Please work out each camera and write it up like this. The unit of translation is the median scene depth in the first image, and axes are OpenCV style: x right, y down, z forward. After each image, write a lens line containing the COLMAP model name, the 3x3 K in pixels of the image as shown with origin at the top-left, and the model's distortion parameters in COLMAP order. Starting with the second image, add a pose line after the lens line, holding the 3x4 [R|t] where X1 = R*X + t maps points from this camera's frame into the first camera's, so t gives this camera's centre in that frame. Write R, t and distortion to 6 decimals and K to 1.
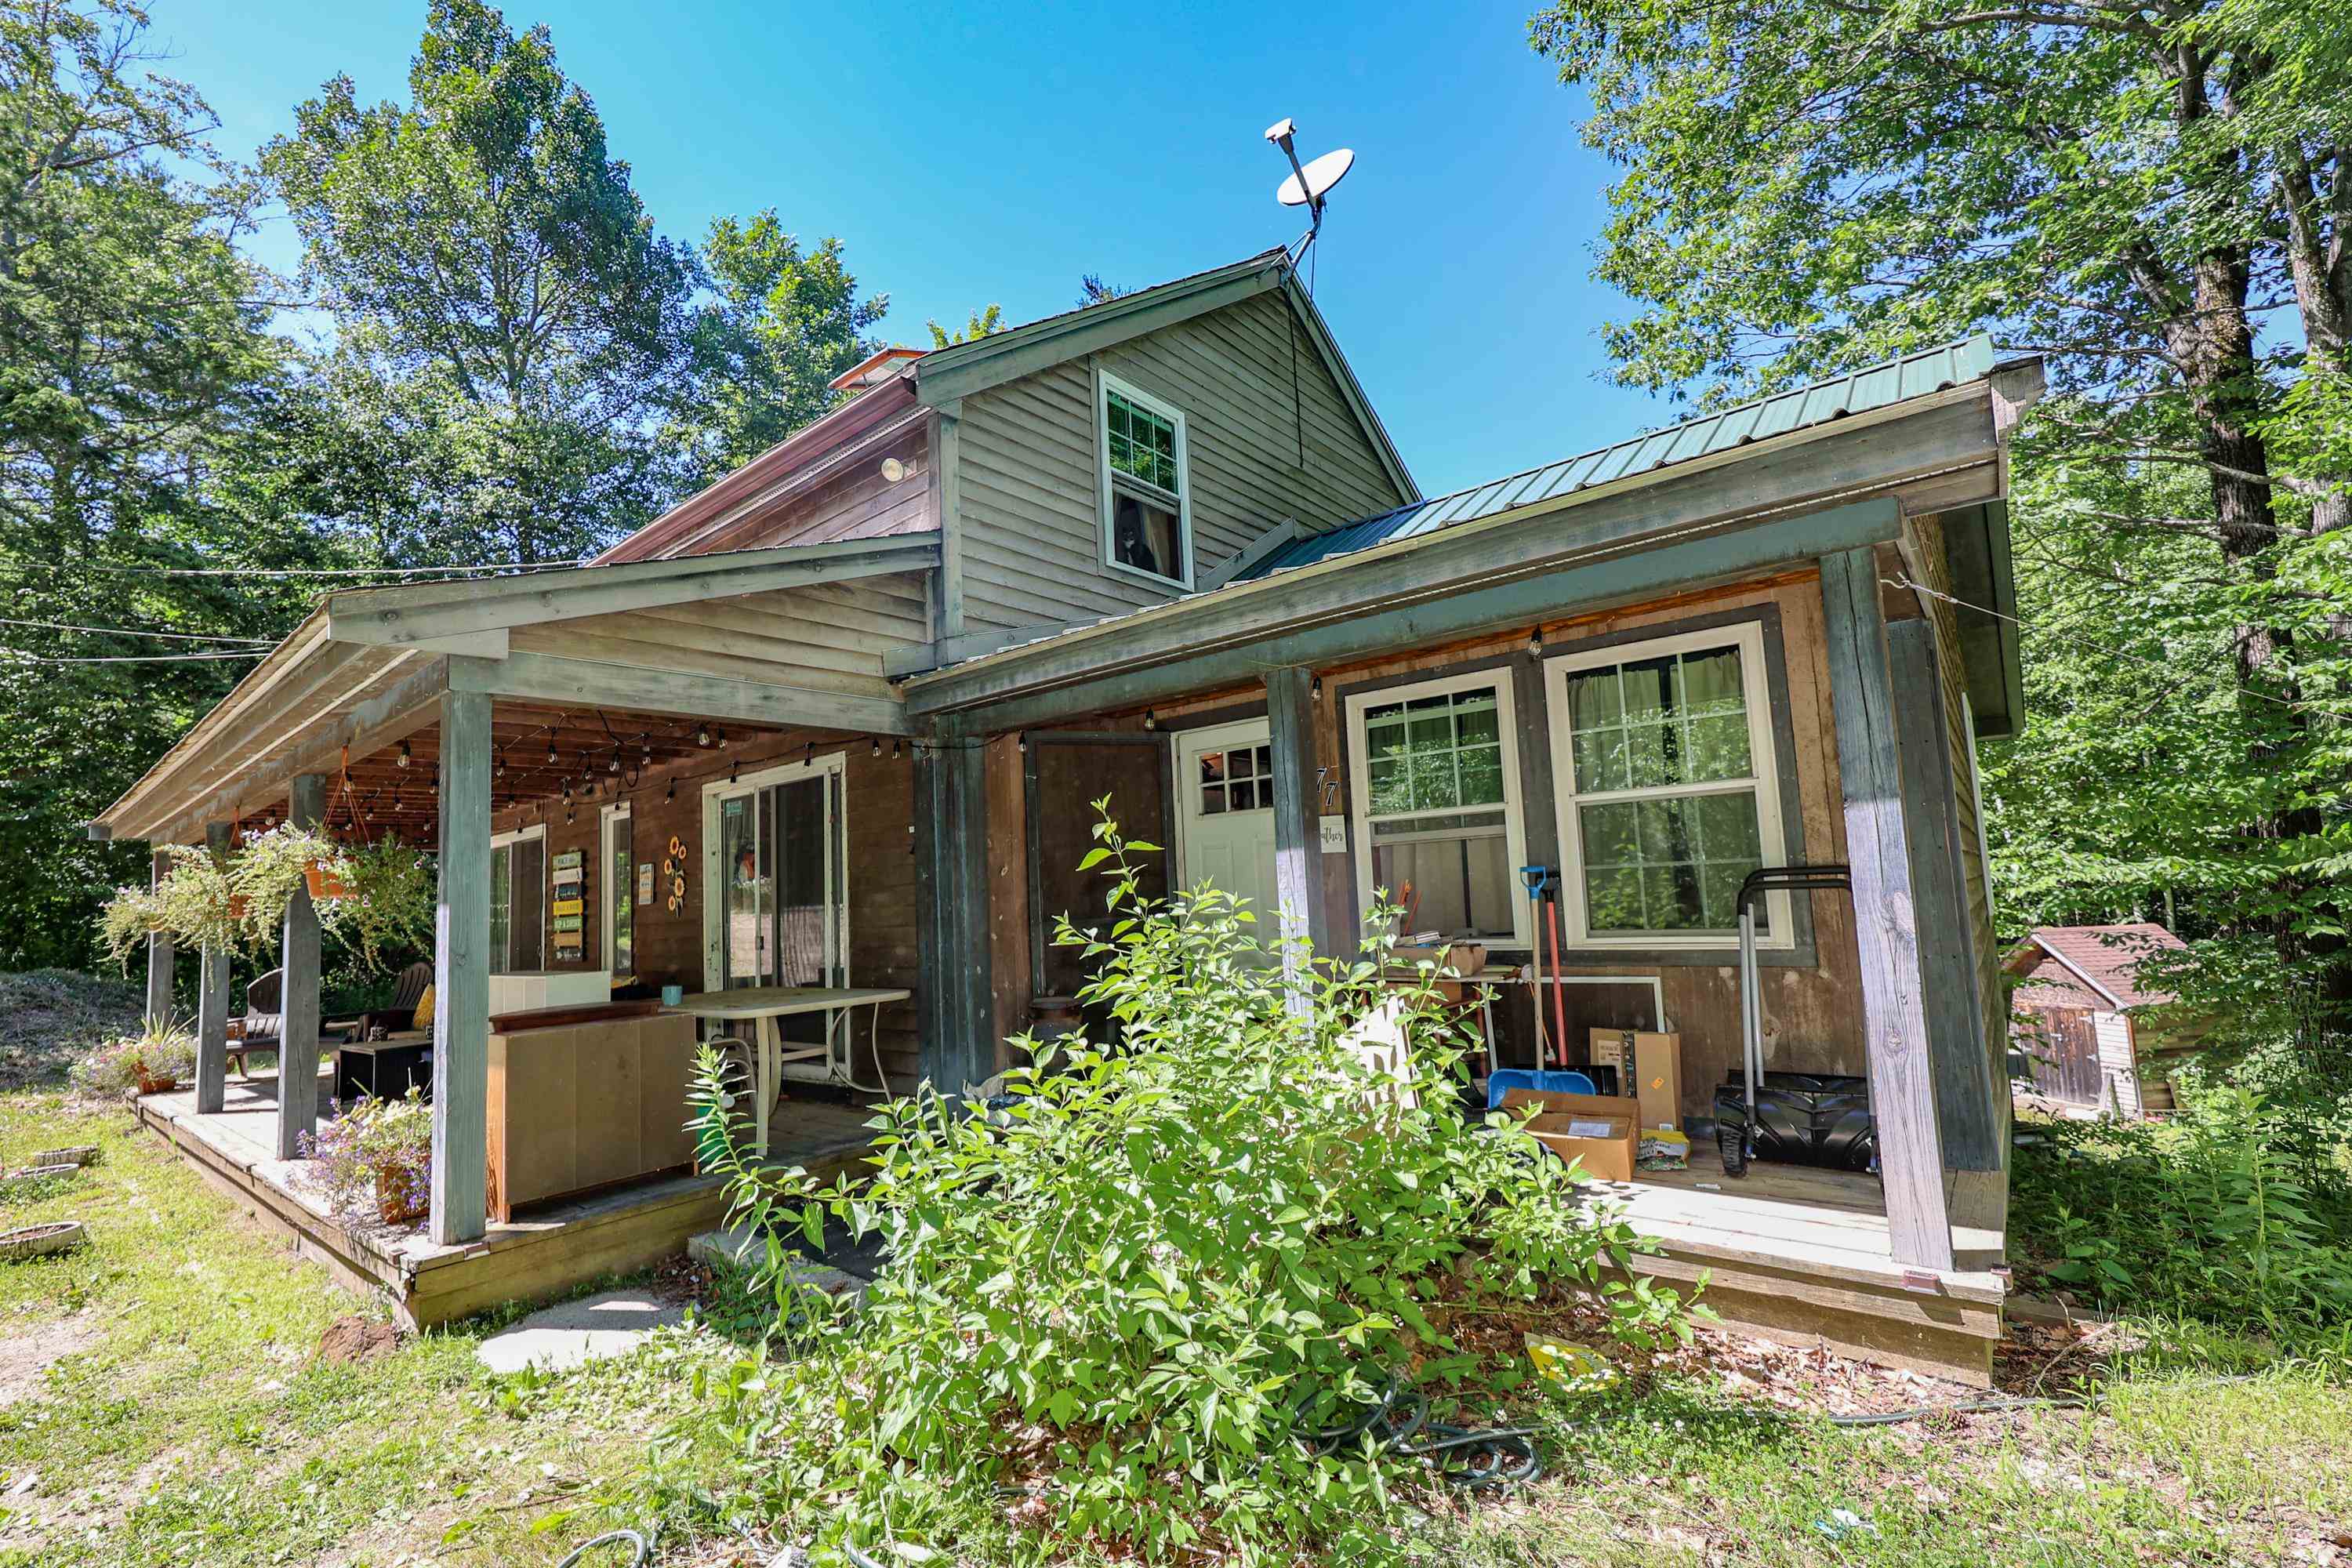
lens RADIAL K [[1004.7, 0, 1171.9], [0, 1004.7, 787.2], [0, 0, 1]] dist [-0.001610, -0.000422]
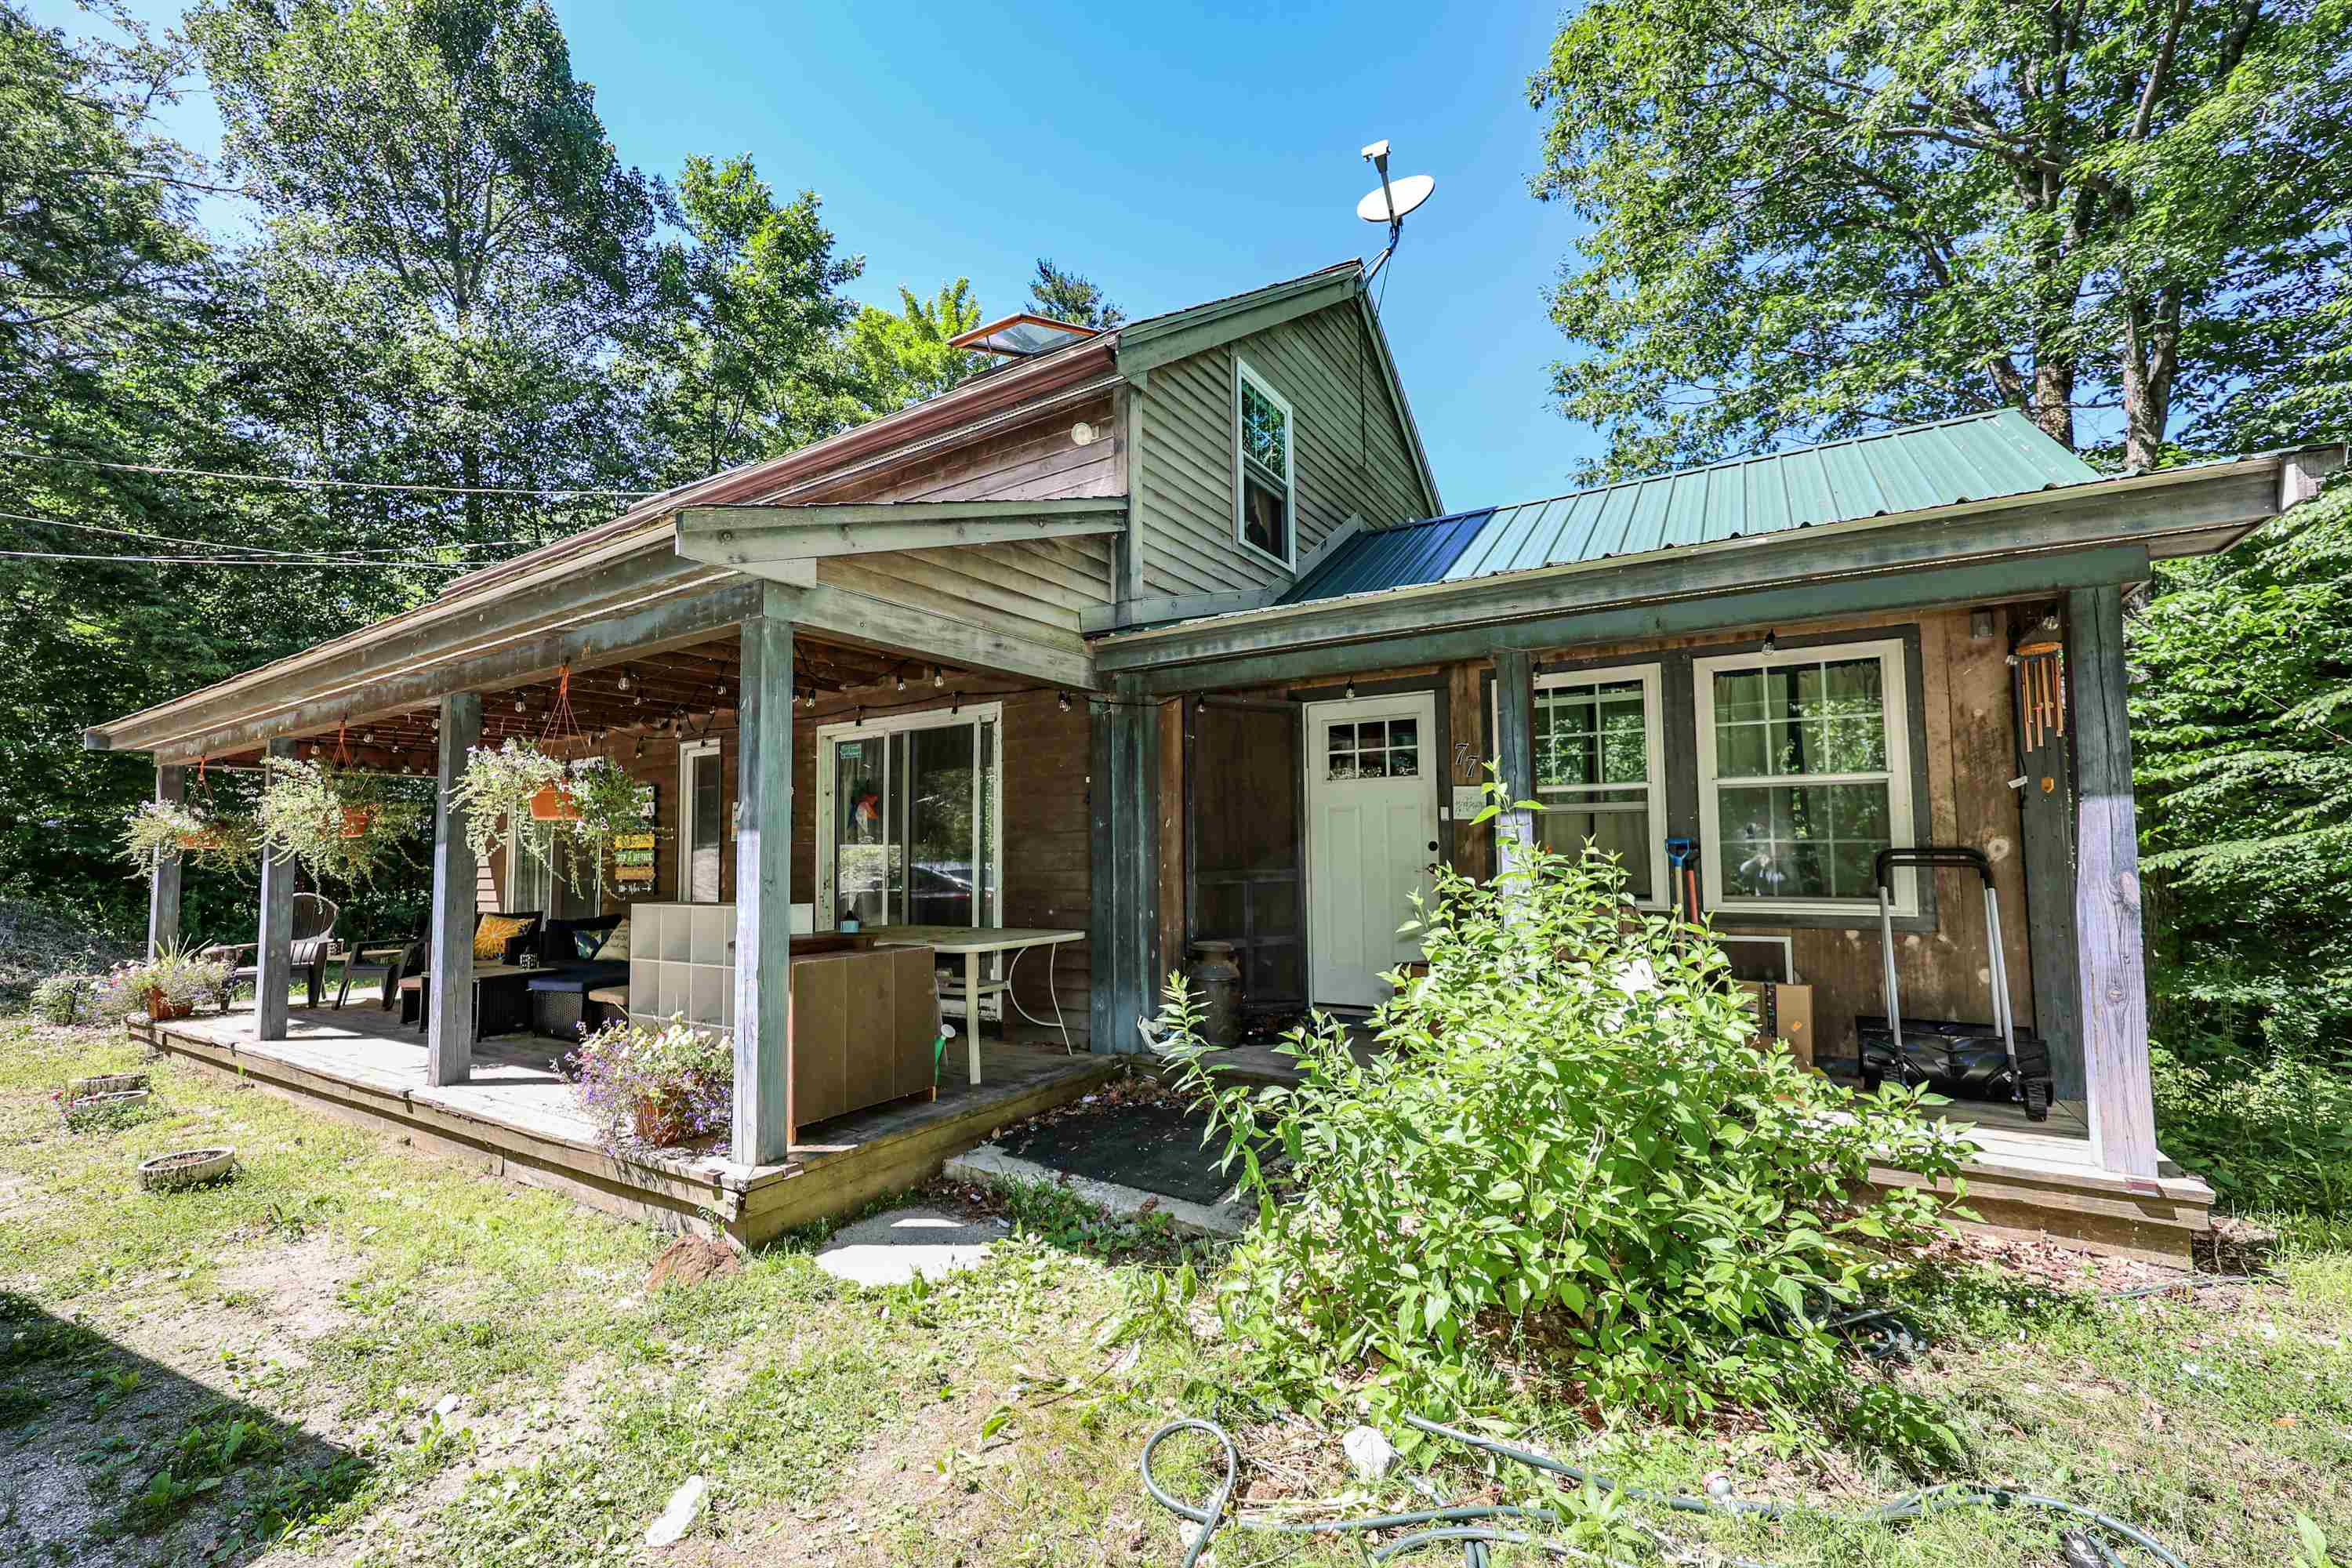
lens RADIAL K [[934.0, 0, 1176.0], [0, 934.0, 784.0], [0, 0, 1]] dist [0.003269, -0.002211]
pose [[0.990312, 0.049471, 0.129751, -0.261448], [-0.053138, 0.998275, 0.024949, 0.015213], [-0.128293, -0.031602, 0.991233, 0.013425]]
